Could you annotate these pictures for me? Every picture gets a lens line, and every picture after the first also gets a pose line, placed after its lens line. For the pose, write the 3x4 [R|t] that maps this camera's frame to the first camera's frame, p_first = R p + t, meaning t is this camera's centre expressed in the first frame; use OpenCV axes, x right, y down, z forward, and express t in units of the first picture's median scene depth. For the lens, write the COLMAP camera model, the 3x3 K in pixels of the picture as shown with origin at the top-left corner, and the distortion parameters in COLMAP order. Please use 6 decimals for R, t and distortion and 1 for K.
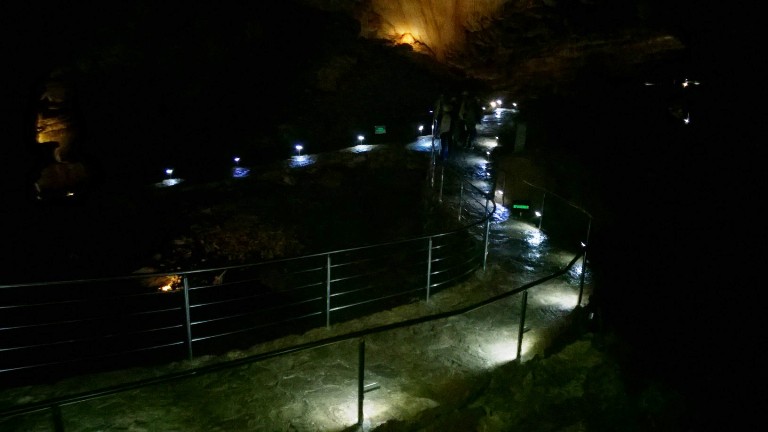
lens RADIAL K [[544.6, 0, 383.7], [0, 544.6, 216.8], [0, 0, 1]] dist [-0.004534, -0.006939]
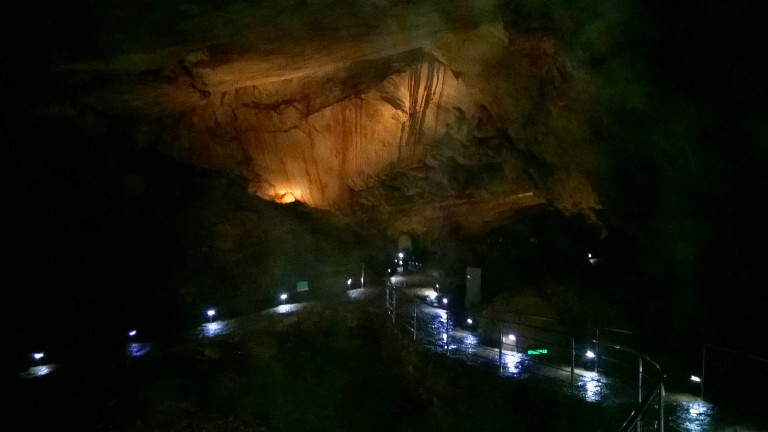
lens RADIAL K [[544.6, 0, 383.7], [0, 544.6, 216.8], [0, 0, 1]] dist [-0.004534, -0.006939]
pose [[0.951010, -0.018250, 0.308620, -0.103483], [0.110790, 0.952074, -0.285097, -0.001520], [-0.288626, 0.305322, 0.907454, 0.091222]]
